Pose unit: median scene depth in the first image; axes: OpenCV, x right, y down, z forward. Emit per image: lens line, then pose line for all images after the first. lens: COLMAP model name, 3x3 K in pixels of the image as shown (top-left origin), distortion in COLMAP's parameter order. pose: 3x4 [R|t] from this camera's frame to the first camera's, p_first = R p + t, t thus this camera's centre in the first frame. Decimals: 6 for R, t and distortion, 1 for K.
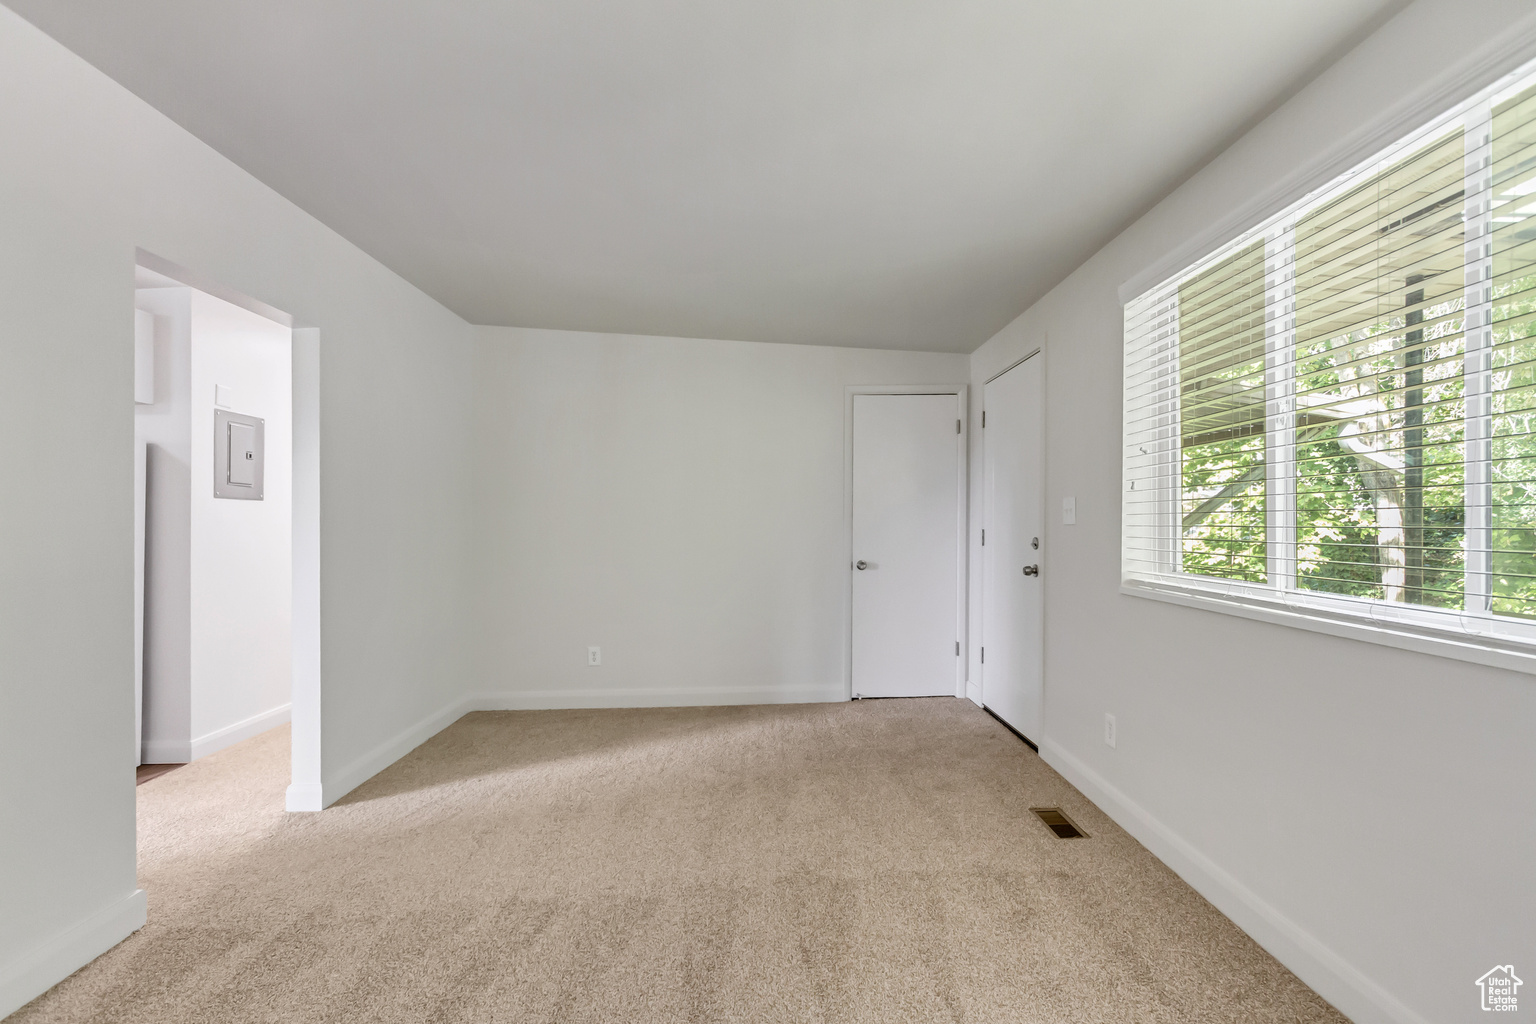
lens RADIAL K [[724.2, 0, 758.3], [0, 724.2, 521.0], [0, 0, 1]] dist [0.003236, -0.000576]
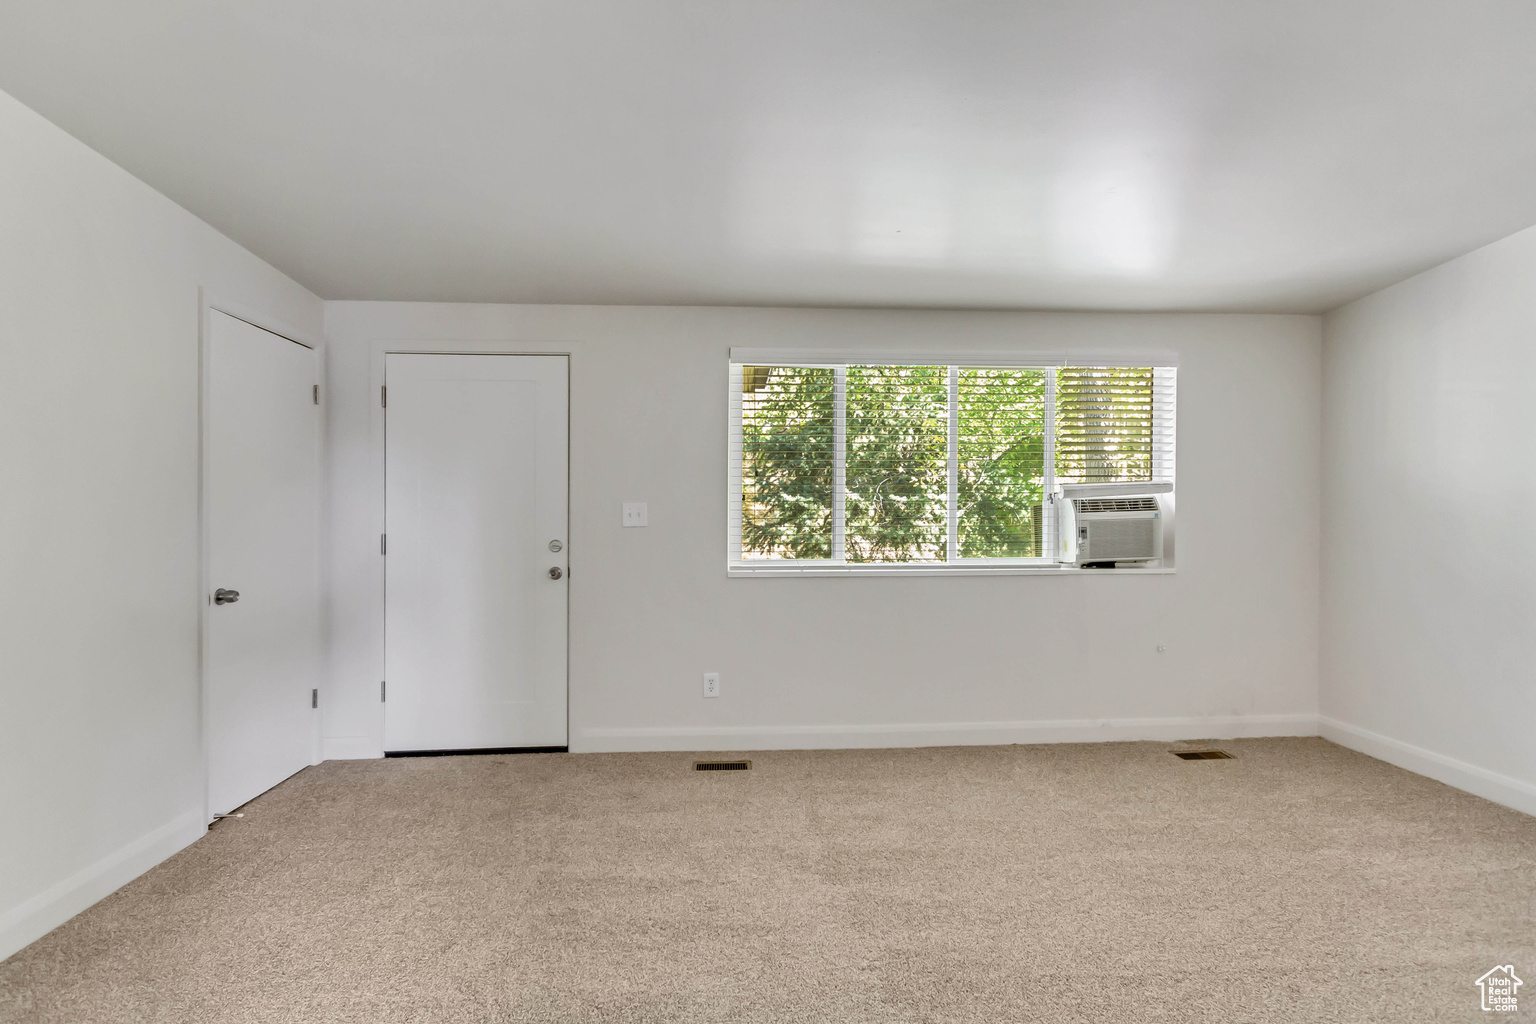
lens RADIAL K [[795.5, 0, 753.9], [0, 795.5, 508.9], [0, 0, 1]] dist [0.004863, -0.000881]
pose [[-0.103143, 0.008733, 0.994628, -0.764435], [-0.009493, 0.999907, -0.009764, -0.012550], [-0.994621, -0.010449, -0.103051, 0.865594]]
